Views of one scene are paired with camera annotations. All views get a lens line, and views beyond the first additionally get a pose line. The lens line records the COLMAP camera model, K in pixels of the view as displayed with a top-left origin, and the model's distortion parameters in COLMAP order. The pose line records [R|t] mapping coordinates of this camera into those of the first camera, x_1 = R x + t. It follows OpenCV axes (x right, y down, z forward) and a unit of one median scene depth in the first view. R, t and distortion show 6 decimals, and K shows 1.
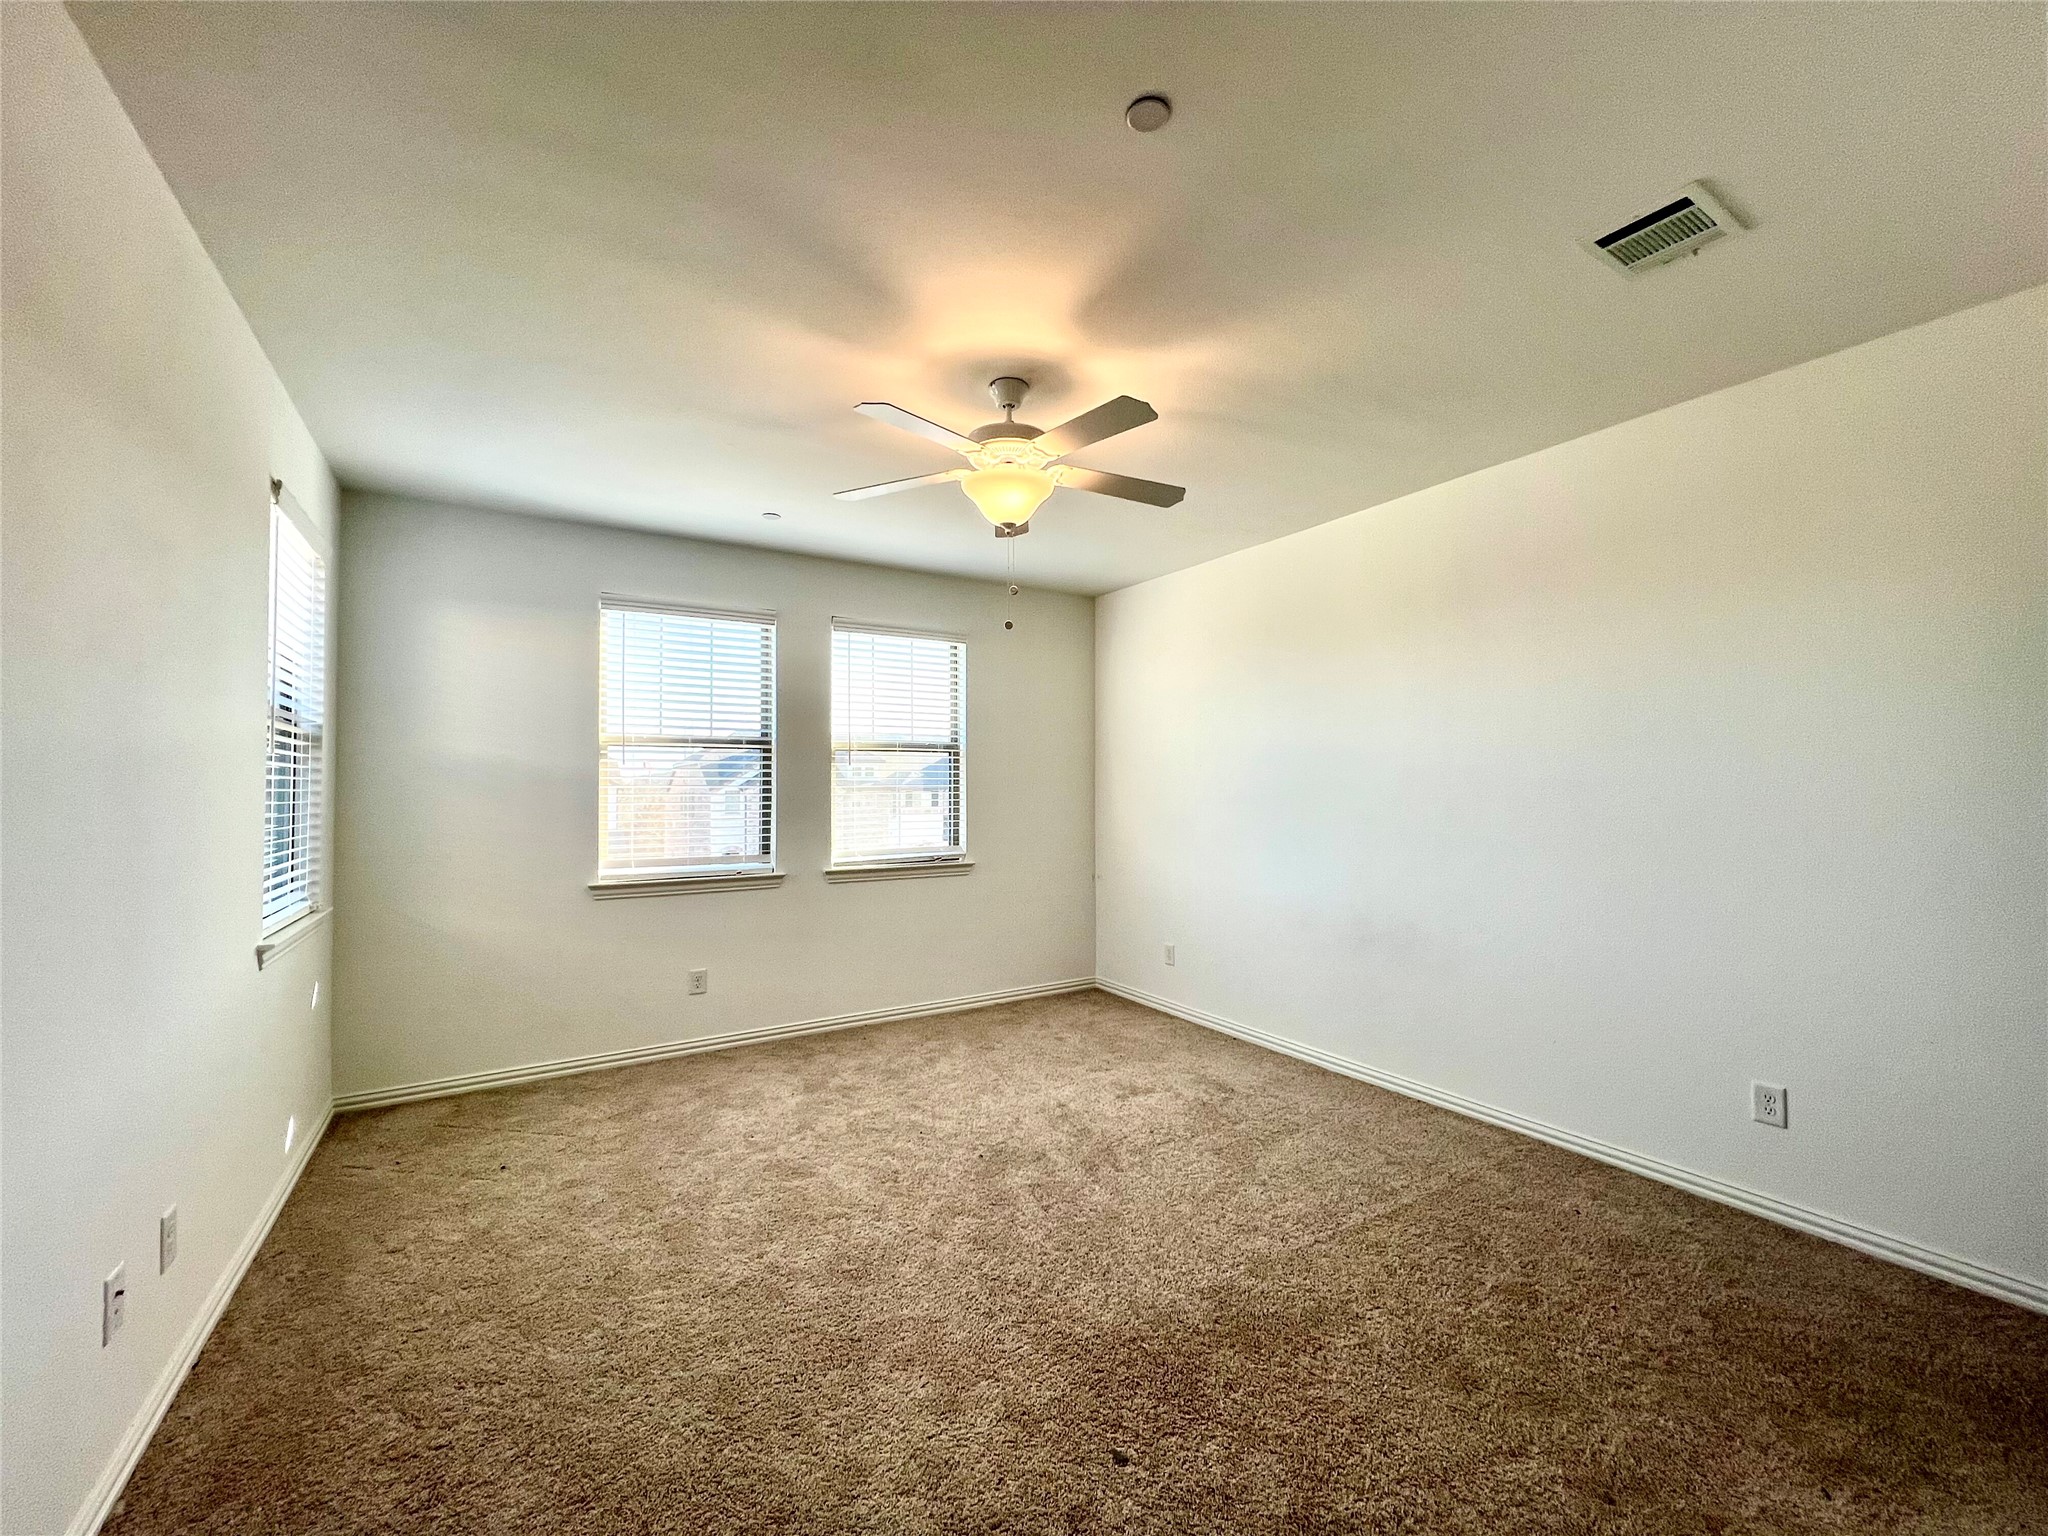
lens RADIAL K [[823.8, 0, 1028.6], [0, 823.8, 763.2], [0, 0, 1]] dist [0.000320, 0.001233]
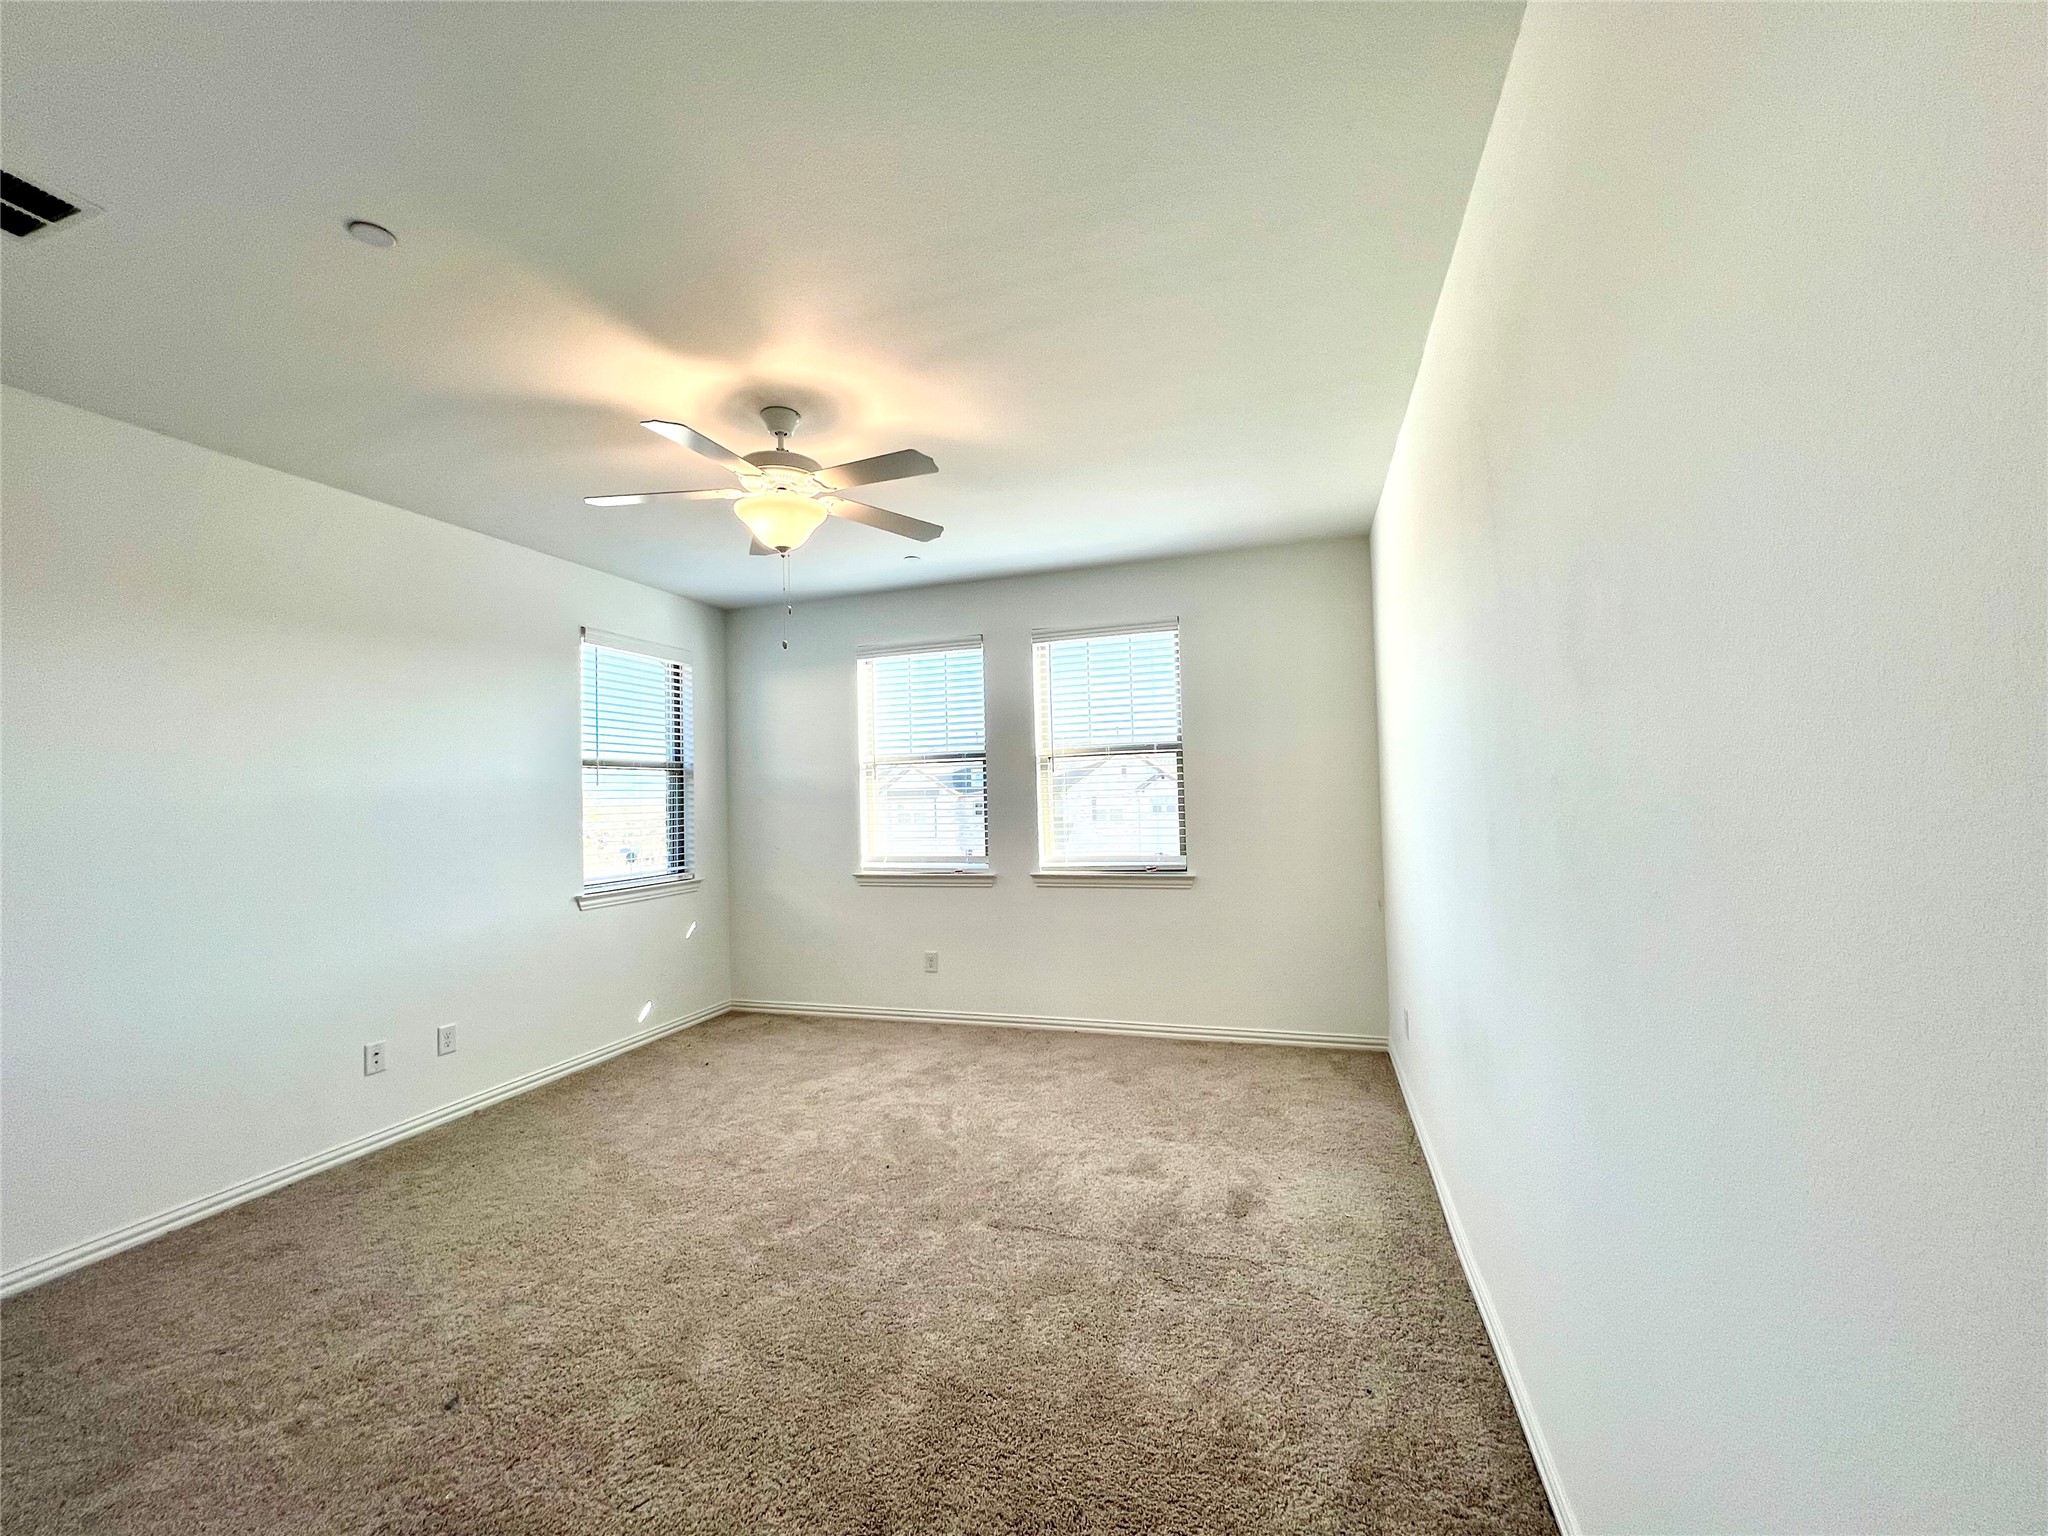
lens RADIAL K [[823.8, 0, 1028.1], [0, 823.8, 765.9], [0, 0, 1]] dist [0.000320, 0.001233]
pose [[0.646135, -0.039048, -0.762223, 0.573301], [0.045907, 0.998871, -0.012256, 0.006027], [0.761841, -0.027073, 0.647198, 0.337574]]
